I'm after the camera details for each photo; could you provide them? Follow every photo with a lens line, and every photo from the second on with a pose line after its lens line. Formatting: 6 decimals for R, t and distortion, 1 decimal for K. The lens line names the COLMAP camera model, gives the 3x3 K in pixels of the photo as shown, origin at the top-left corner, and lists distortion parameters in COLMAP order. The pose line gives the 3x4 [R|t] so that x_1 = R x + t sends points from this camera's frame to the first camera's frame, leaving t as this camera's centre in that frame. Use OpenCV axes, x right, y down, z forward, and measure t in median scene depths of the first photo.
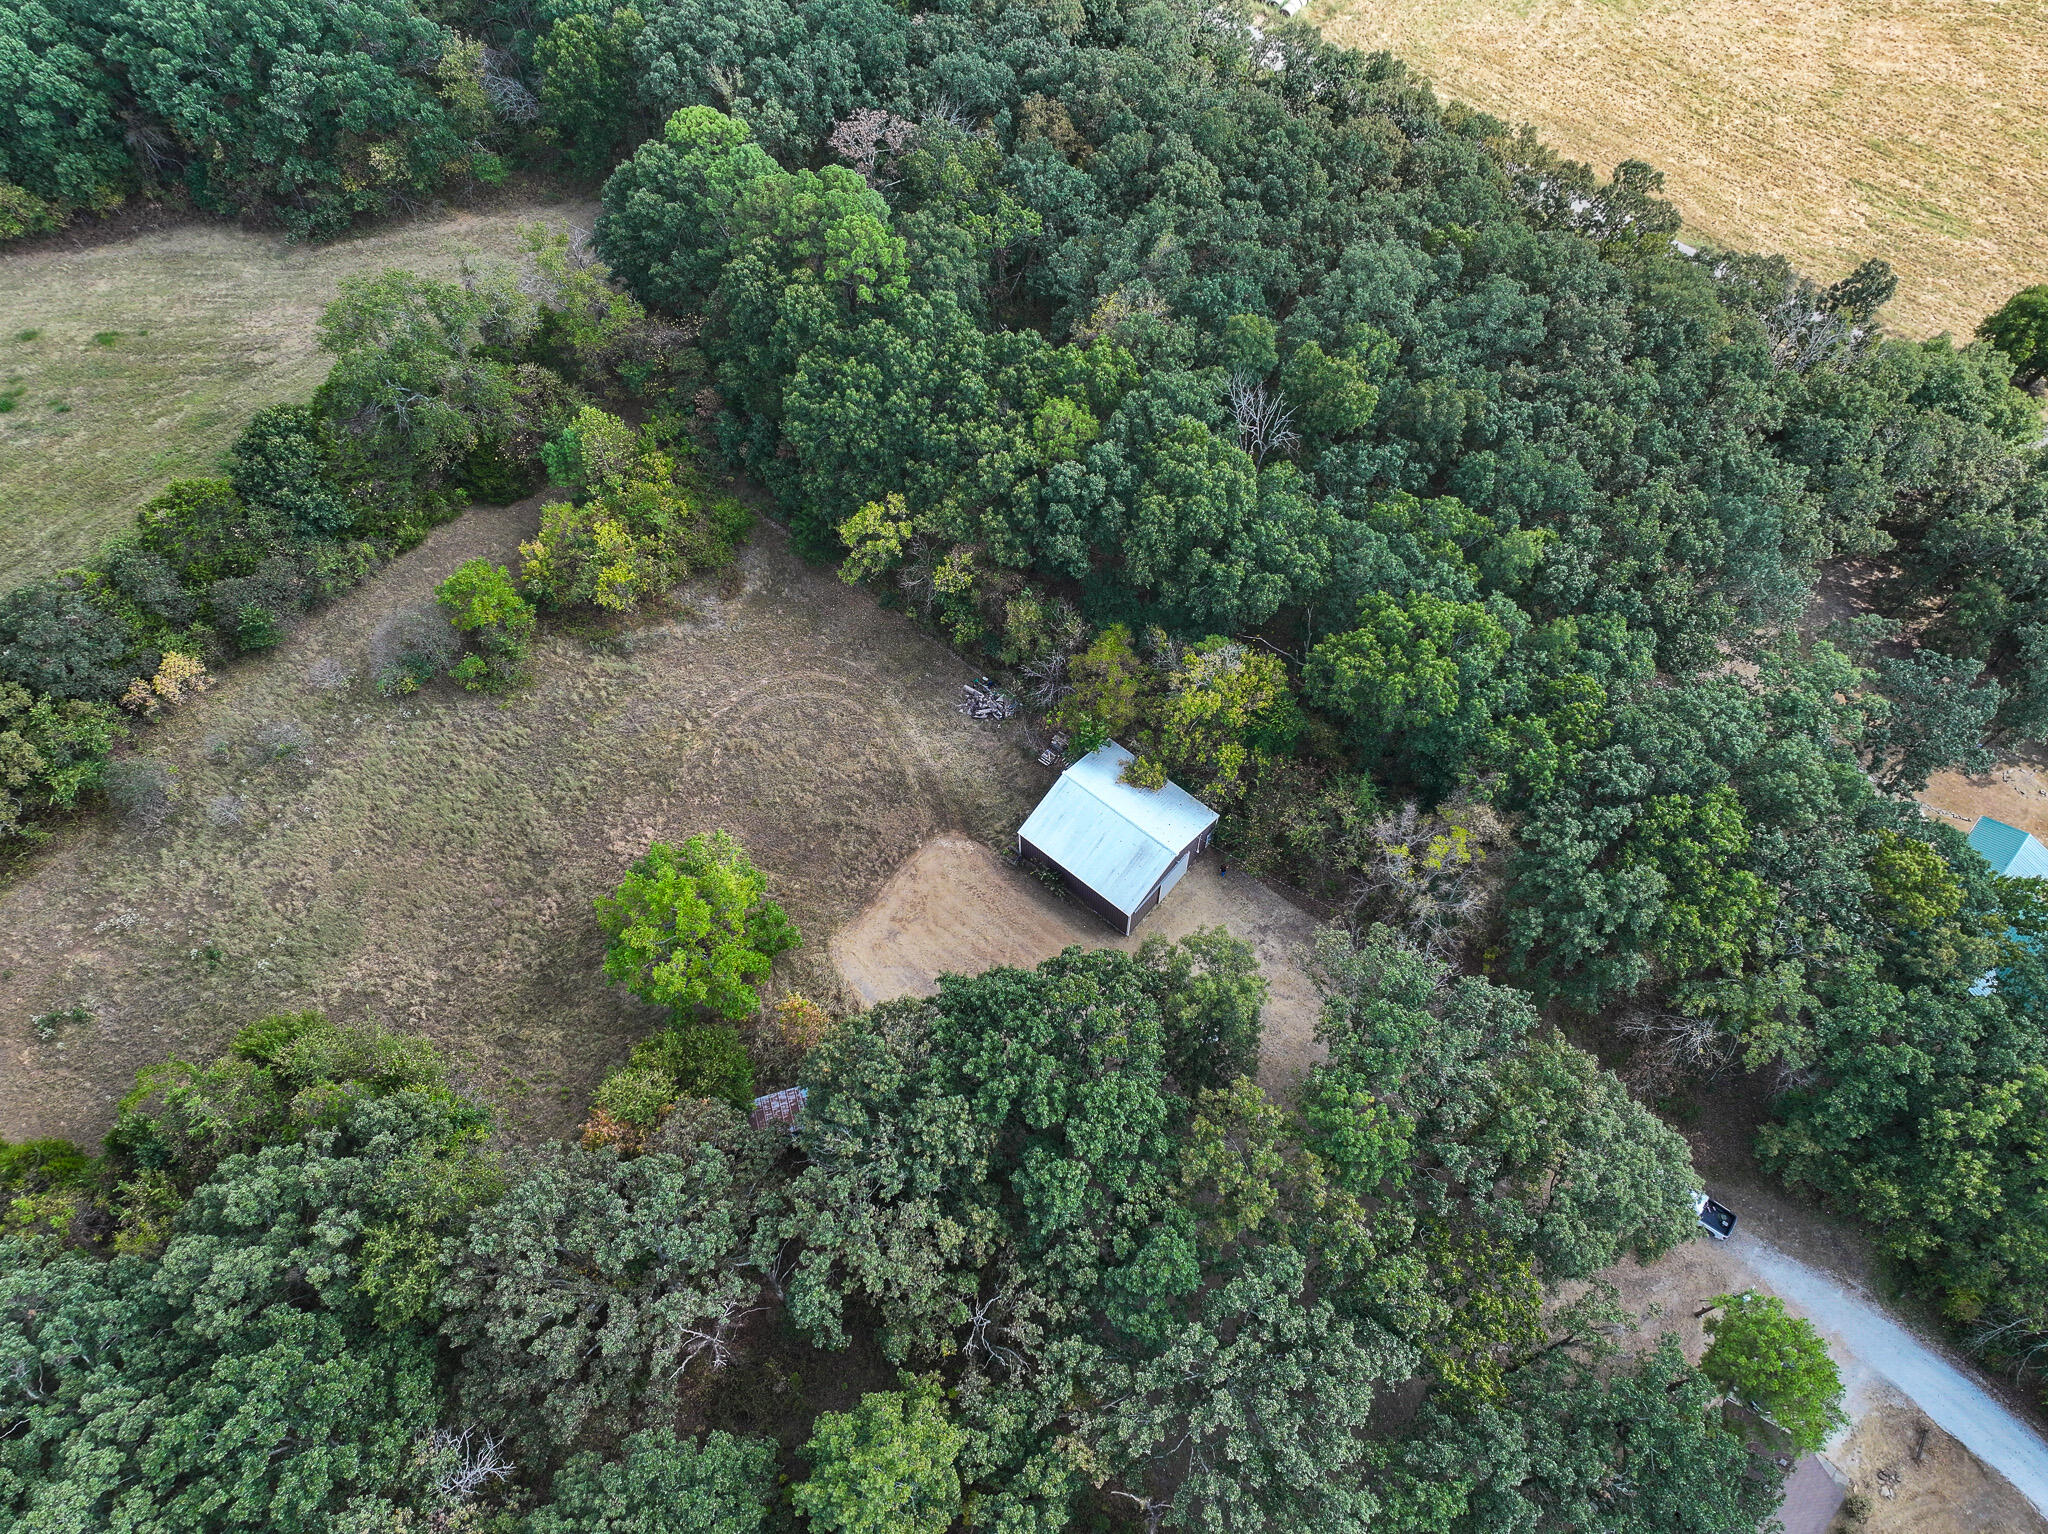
lens RADIAL K [[1415.7, 0, 1024.0], [0, 1415.7, 767.0], [0, 0, 1]] dist [-0.002130, 0.001652]
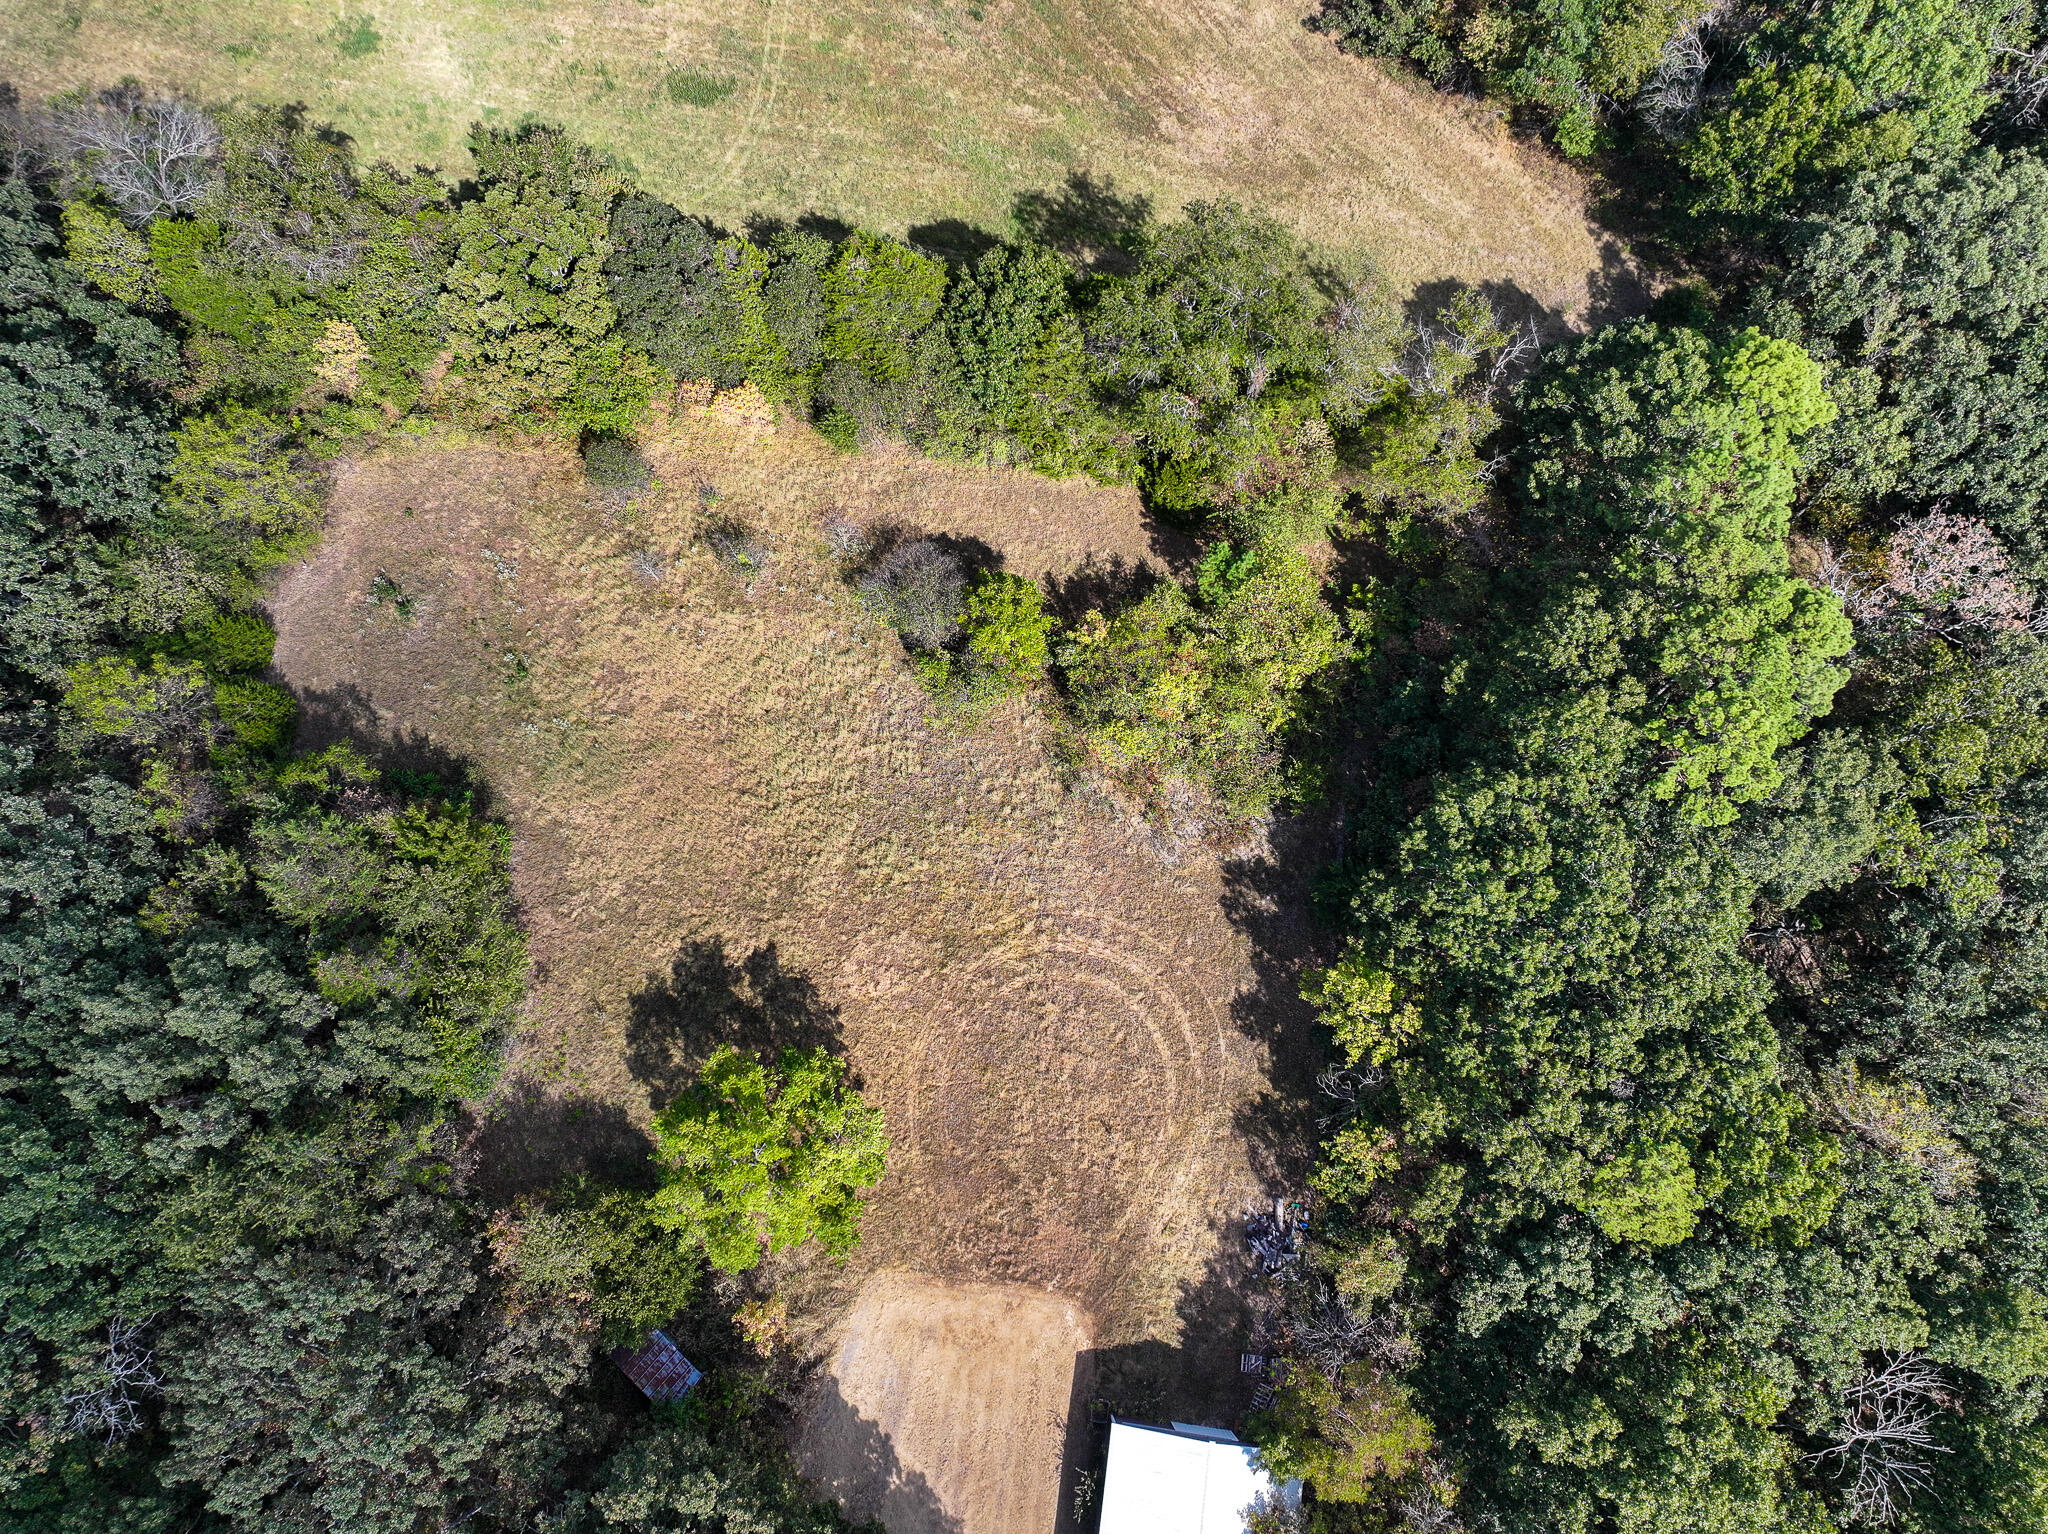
lens RADIAL K [[1415.7, 0, 1024.0], [0, 1415.7, 767.0], [0, 0, 1]] dist [-0.002130, 0.001652]
pose [[0.535169, 0.814215, -0.225052, -0.136409], [-0.731193, 0.579902, 0.359264, -0.372370], [0.423026, -0.027710, 0.905694, 0.289424]]
